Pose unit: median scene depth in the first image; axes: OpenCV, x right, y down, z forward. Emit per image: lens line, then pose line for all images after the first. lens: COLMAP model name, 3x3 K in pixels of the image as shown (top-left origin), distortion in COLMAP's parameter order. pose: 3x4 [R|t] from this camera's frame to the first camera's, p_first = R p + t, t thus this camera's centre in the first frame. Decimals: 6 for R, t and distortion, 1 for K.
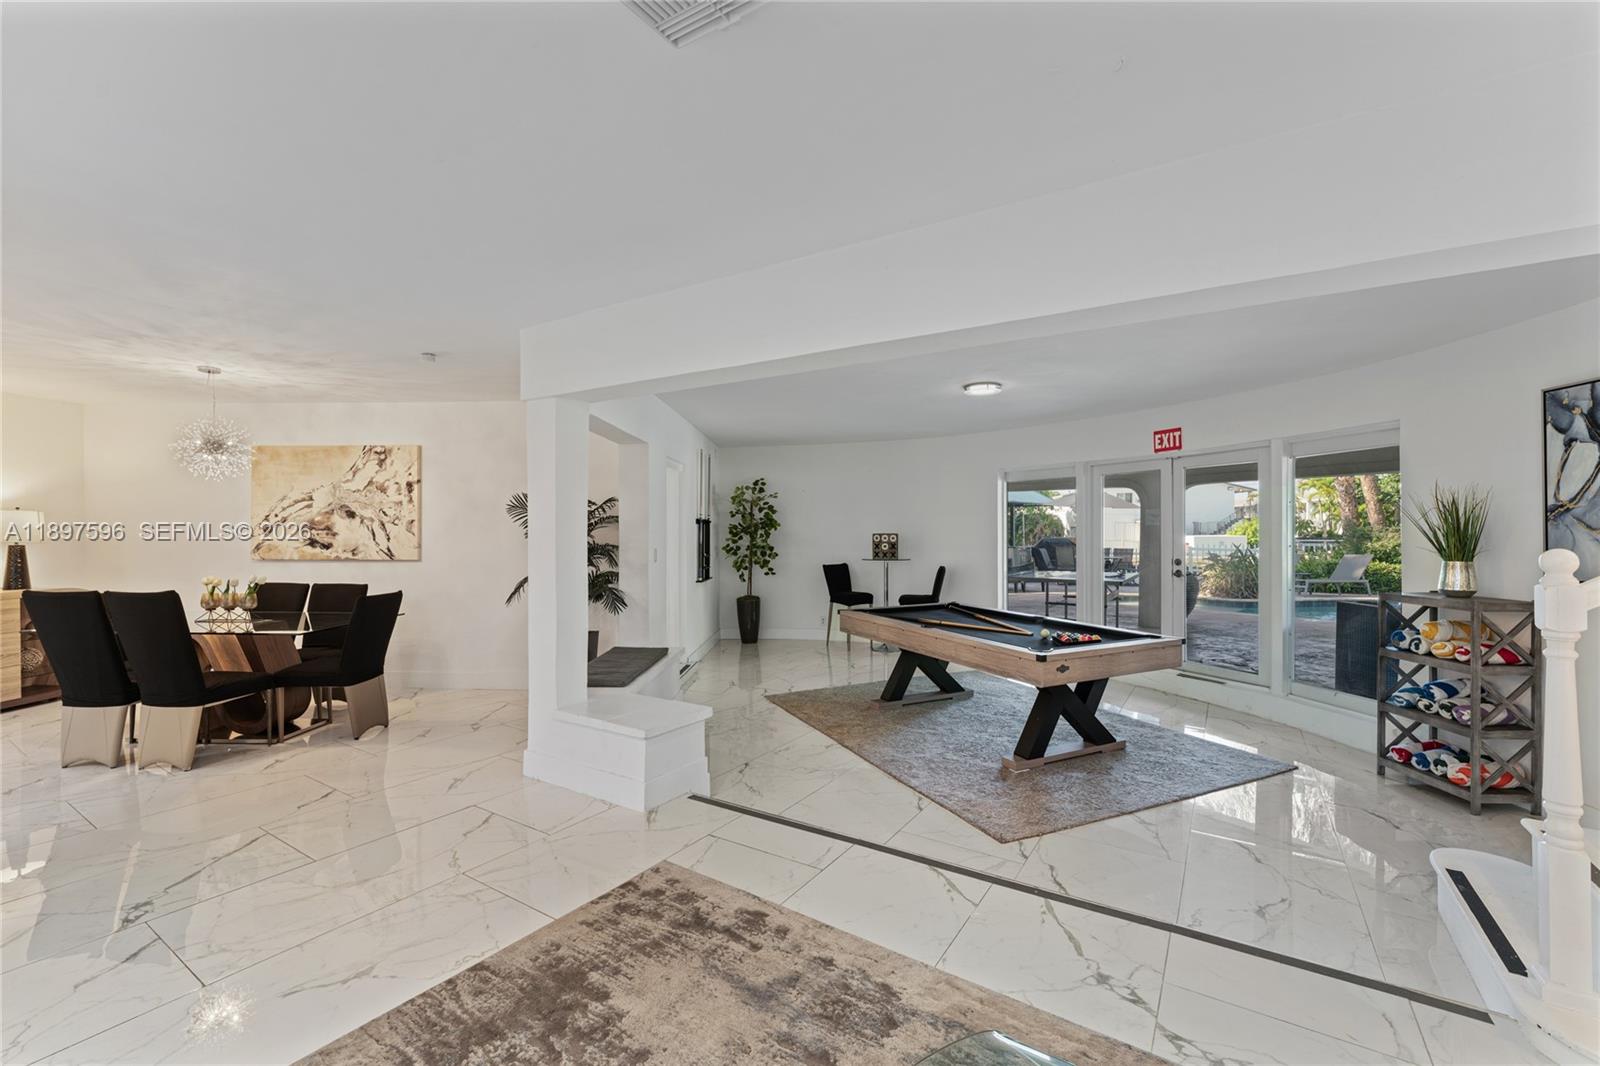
lens RADIAL K [[665.9, 0, 803.4], [0, 665.9, 538.8], [0, 0, 1]] dist [-0.001759, -0.000211]
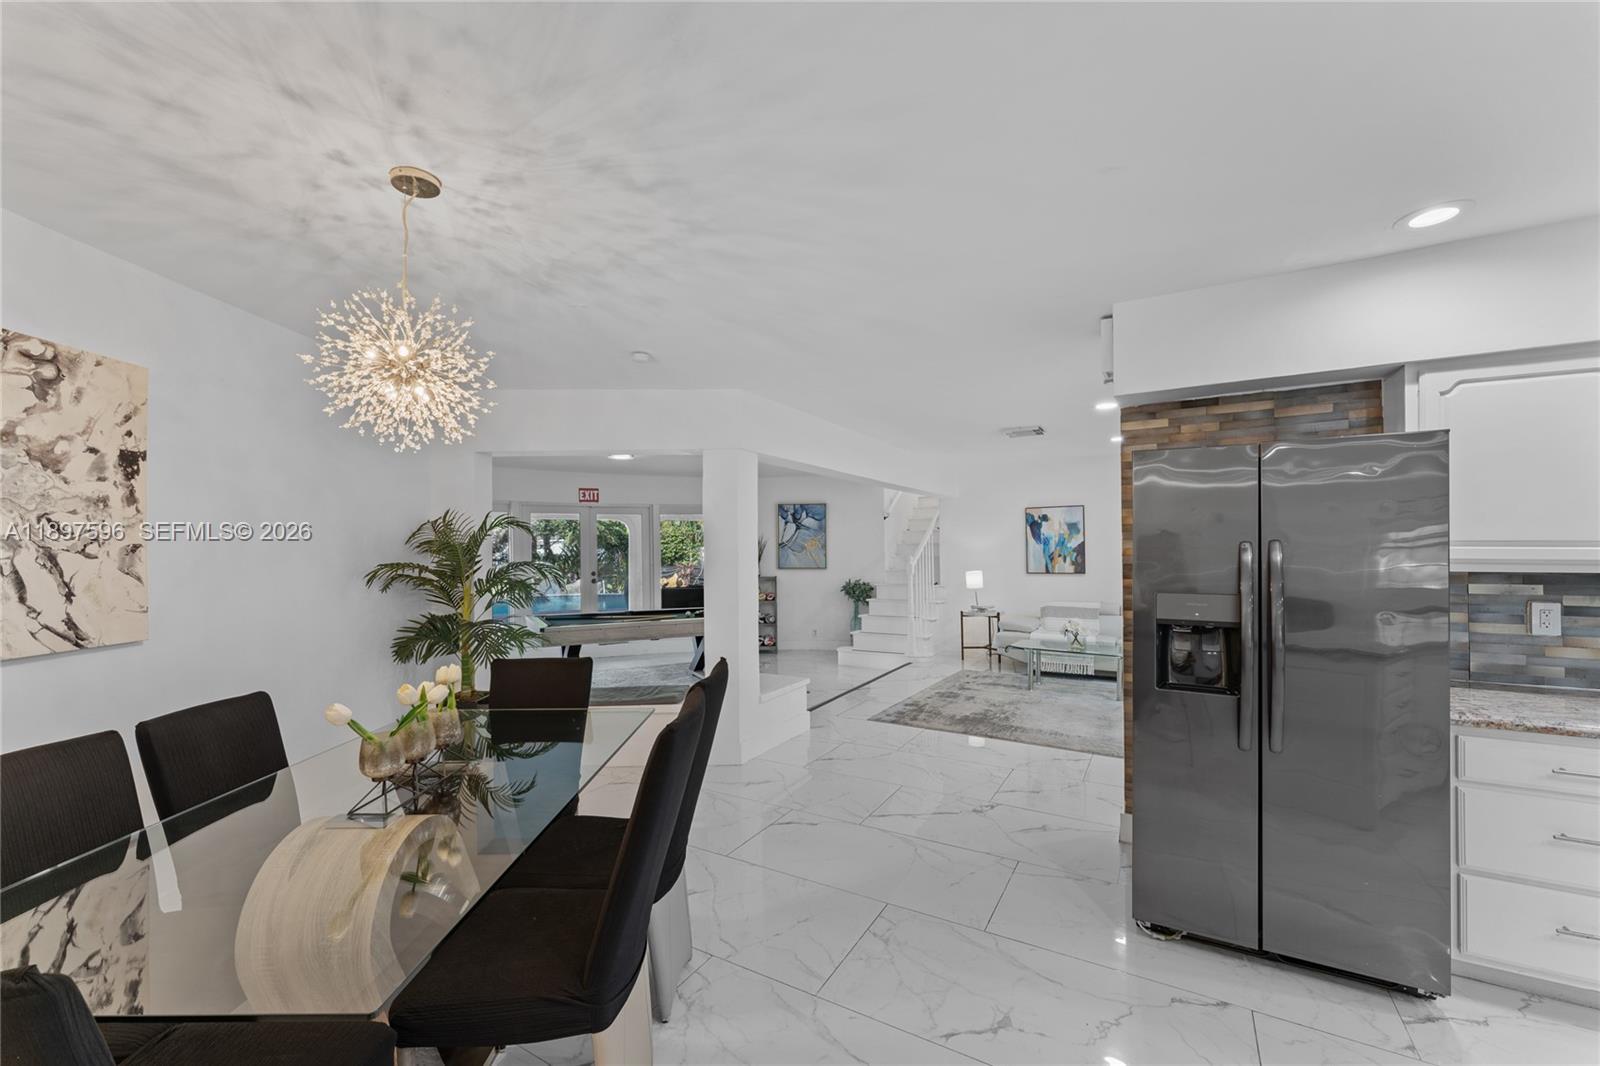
lens RADIAL K [[634.9, 0, 802.8], [0, 634.9, 550.6], [0, 0, 1]] dist [0.001826, -0.000083]
pose [[-0.043125, -0.004576, 0.999059, -0.999964], [0.020828, 0.999768, 0.005479, -0.018206], [-0.998853, 0.021044, -0.043020, 0.601691]]
